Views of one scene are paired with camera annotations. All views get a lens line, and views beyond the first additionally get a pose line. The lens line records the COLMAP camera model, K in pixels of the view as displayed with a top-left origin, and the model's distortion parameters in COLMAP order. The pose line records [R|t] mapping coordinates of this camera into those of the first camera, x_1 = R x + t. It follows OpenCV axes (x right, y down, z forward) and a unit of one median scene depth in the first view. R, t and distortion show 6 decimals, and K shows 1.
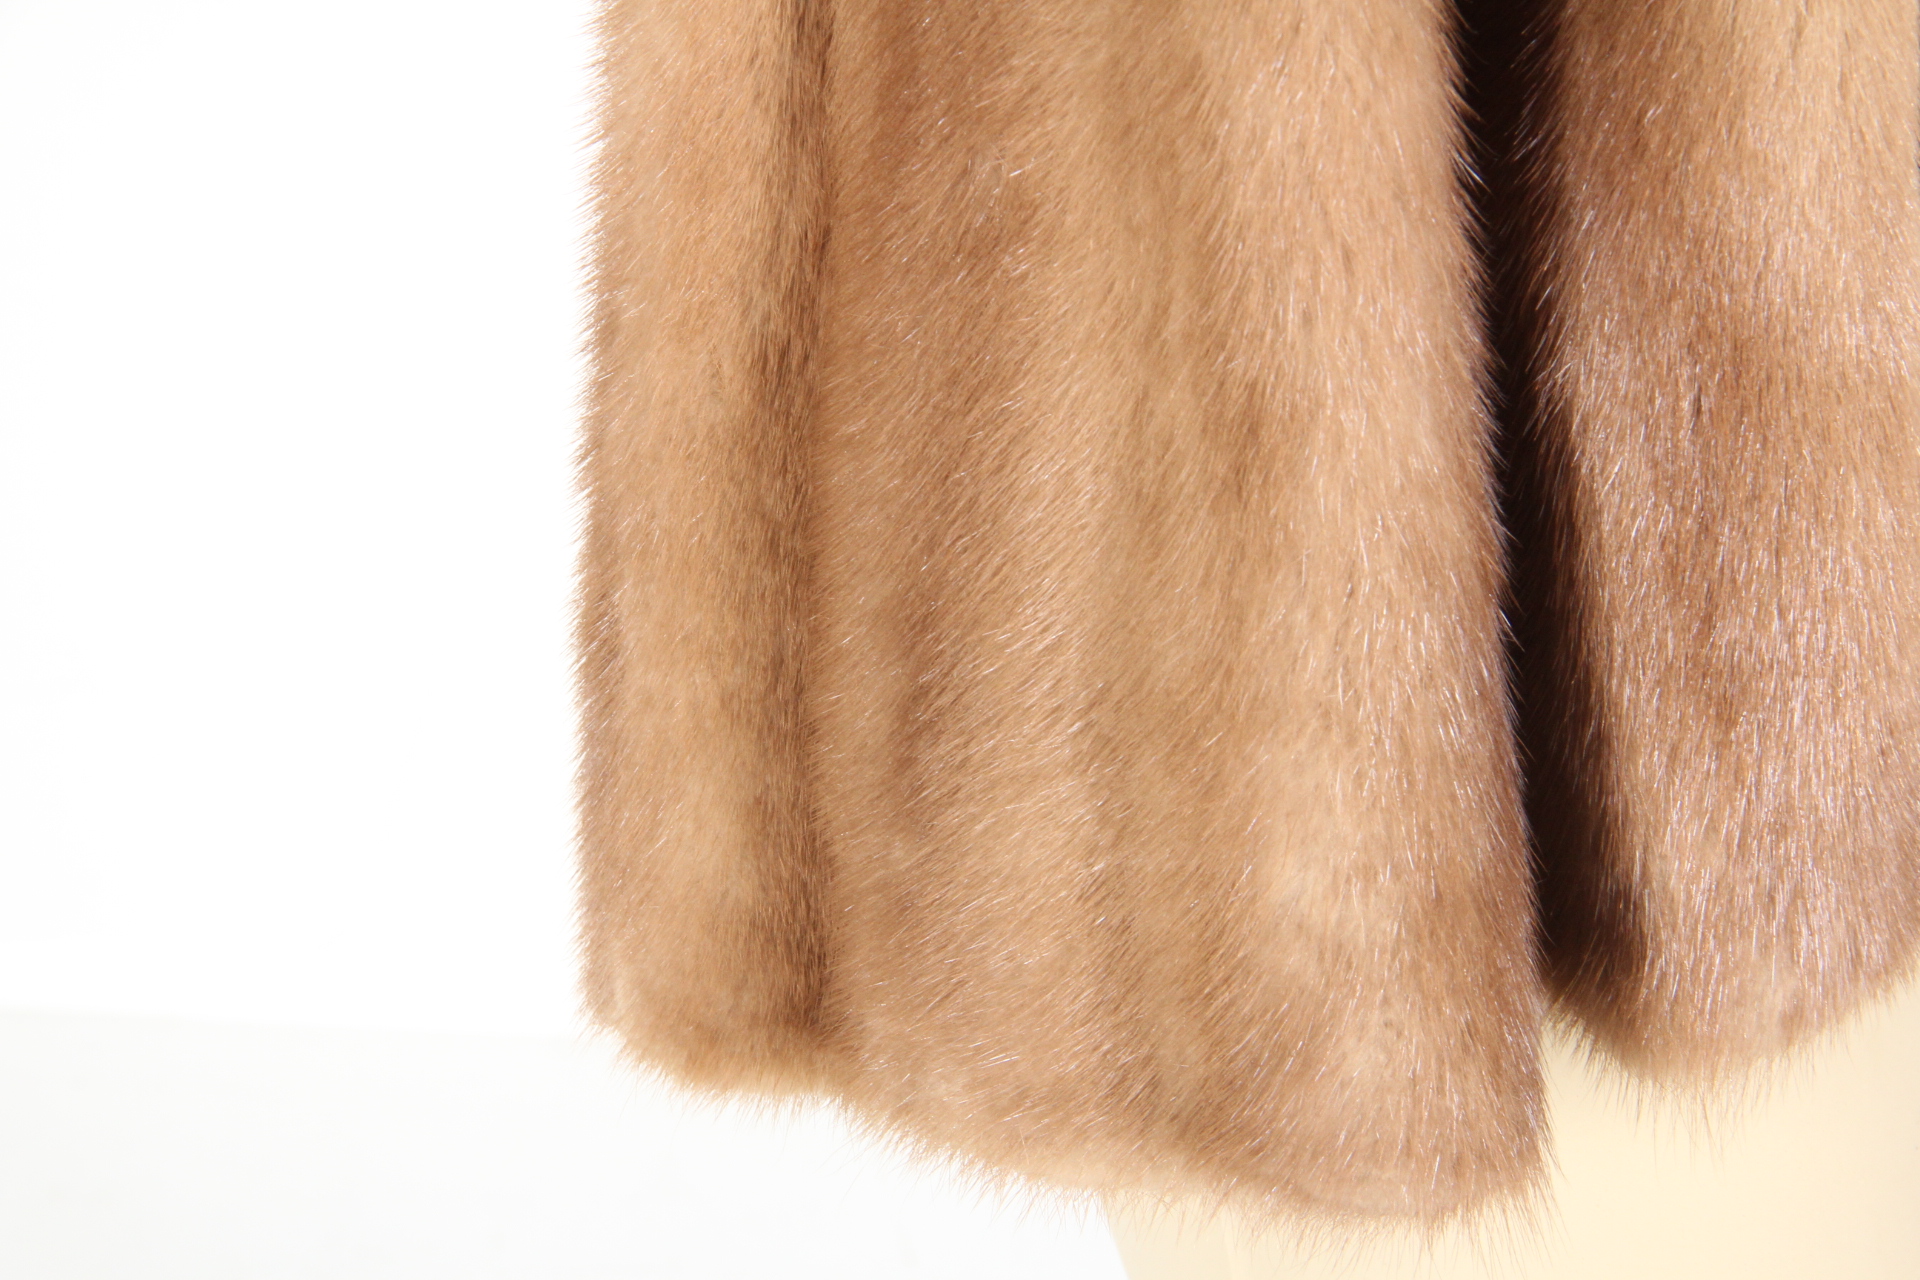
lens RADIAL K [[5934.4, 0, 960.0], [0, 5934.4, 640.0], [0, 0, 1]] dist [0.527228, 0.068381]
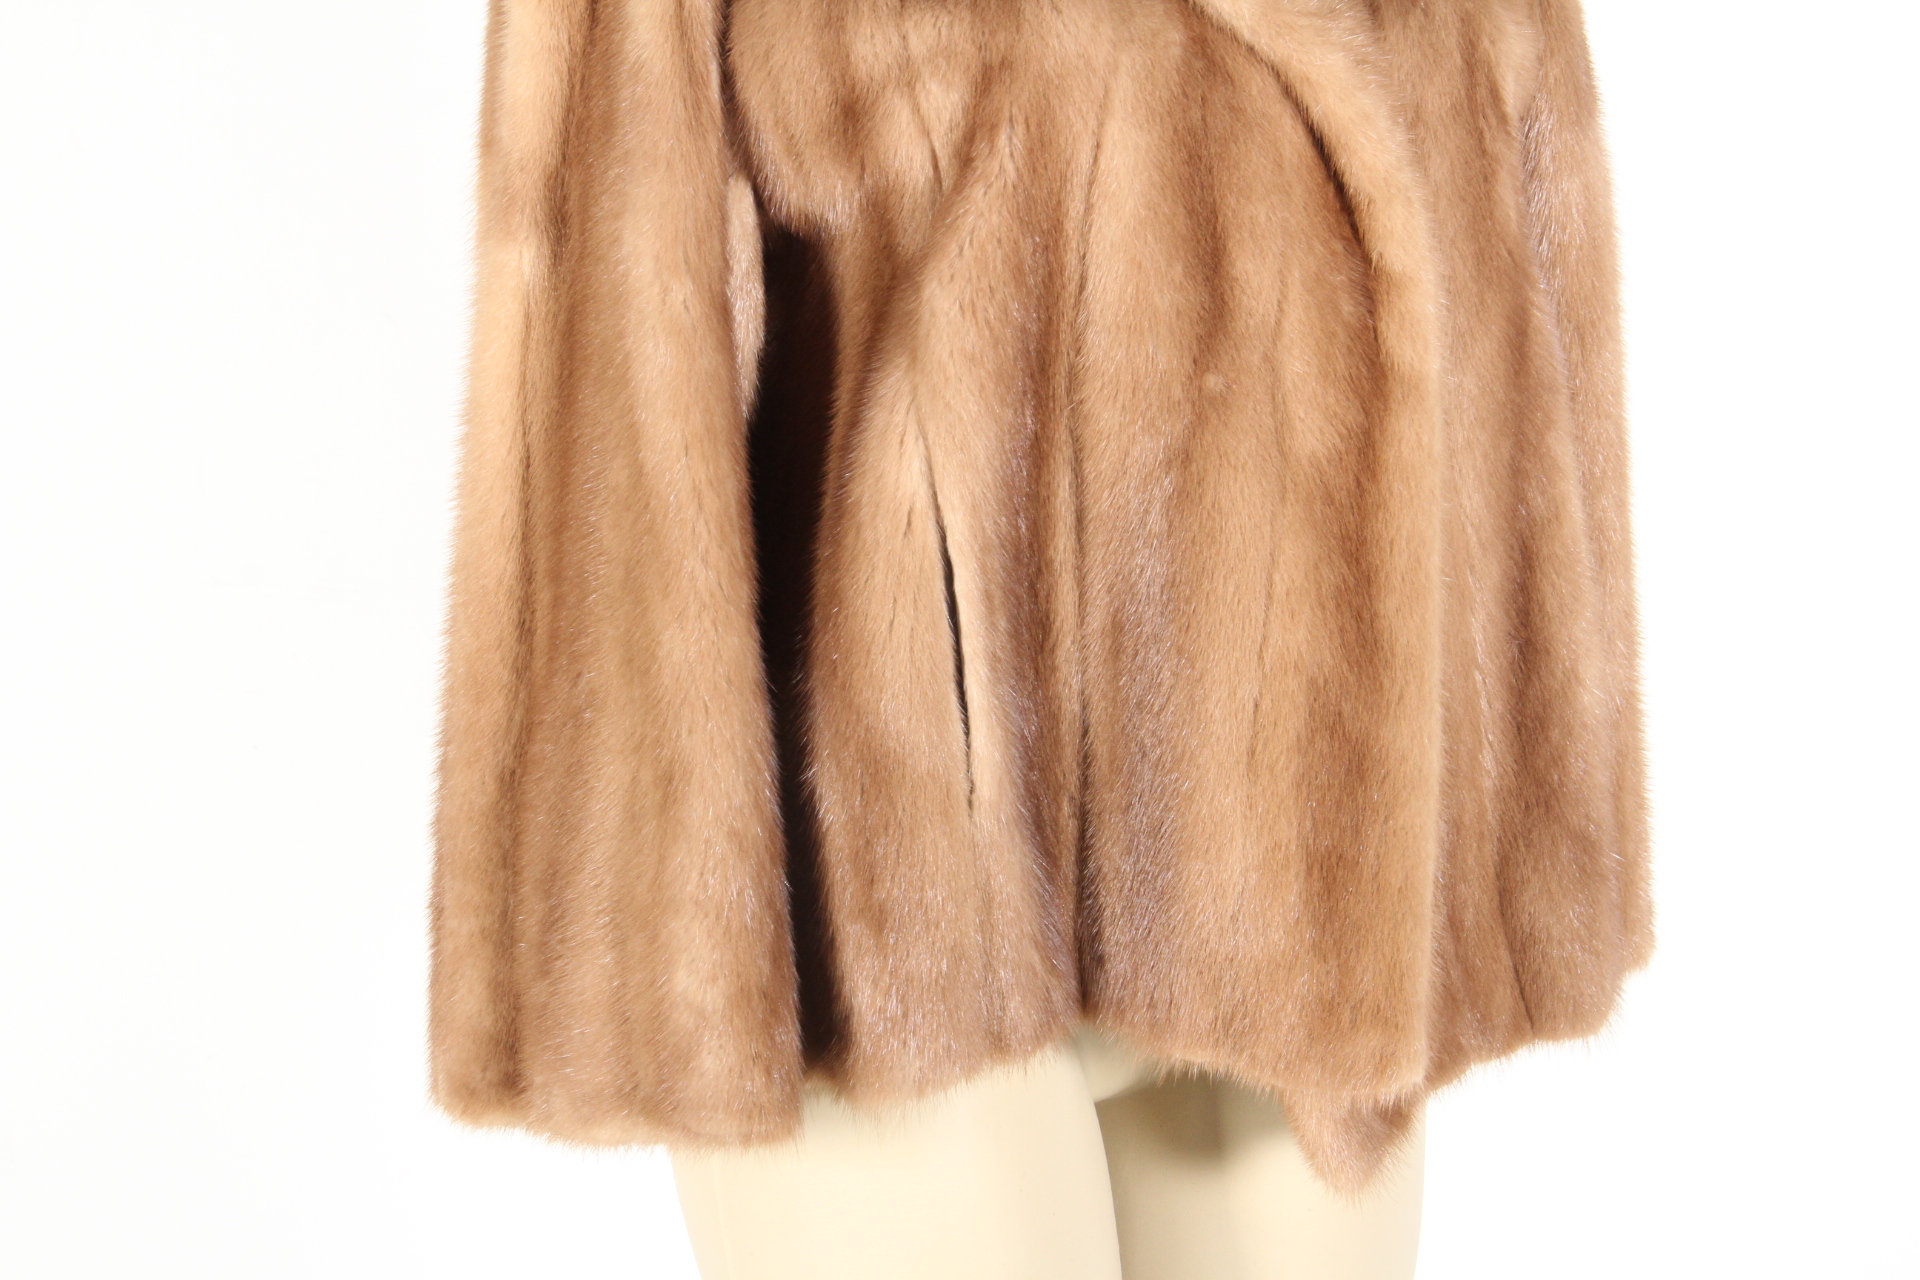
lens RADIAL K [[4383.9, 0, 960.0], [0, 4383.9, 640.0], [0, 0, 1]] dist [0.334274, 0.034712]
pose [[0.990622, 0.038245, -0.131171, 0.377926], [-0.073006, 0.959652, -0.271549, 0.366274], [0.115493, 0.278579, 0.953444, -0.662278]]
